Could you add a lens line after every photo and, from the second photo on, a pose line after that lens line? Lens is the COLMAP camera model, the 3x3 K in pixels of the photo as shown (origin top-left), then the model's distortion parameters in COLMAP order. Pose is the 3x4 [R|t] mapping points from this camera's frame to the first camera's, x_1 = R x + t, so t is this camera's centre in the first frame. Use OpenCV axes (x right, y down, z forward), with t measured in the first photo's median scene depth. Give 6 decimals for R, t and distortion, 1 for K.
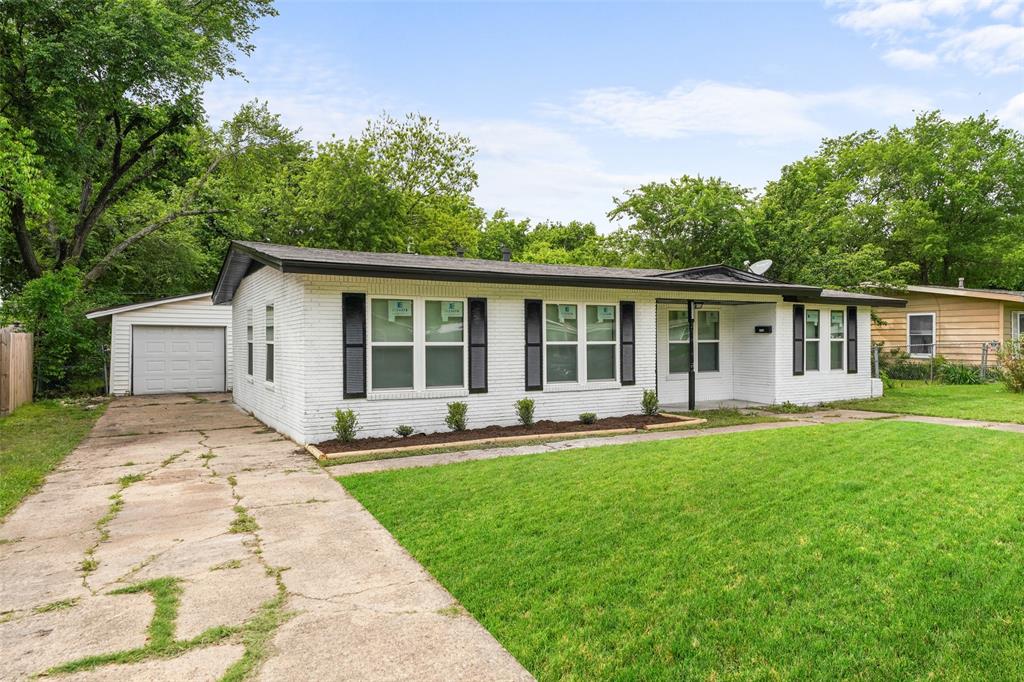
lens RADIAL K [[658.9, 0, 505.7], [0, 658.9, 341.8], [0, 0, 1]] dist [0.050565, -0.001897]
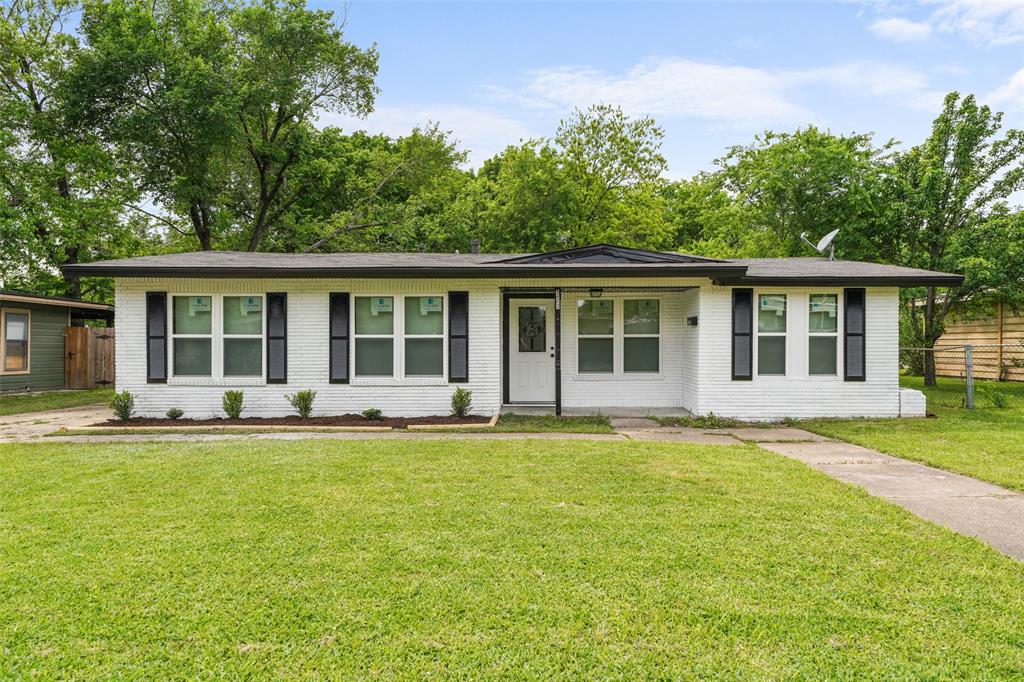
lens RADIAL K [[562.7, 0, 512.0], [0, 562.7, 341.0], [0, 0, 1]] dist [0.039377, -0.000169]
pose [[0.864710, 0.010353, -0.502165, 0.597141], [-0.004734, 0.999911, 0.012464, -0.002307], [0.502249, -0.008401, 0.864682, 0.332602]]
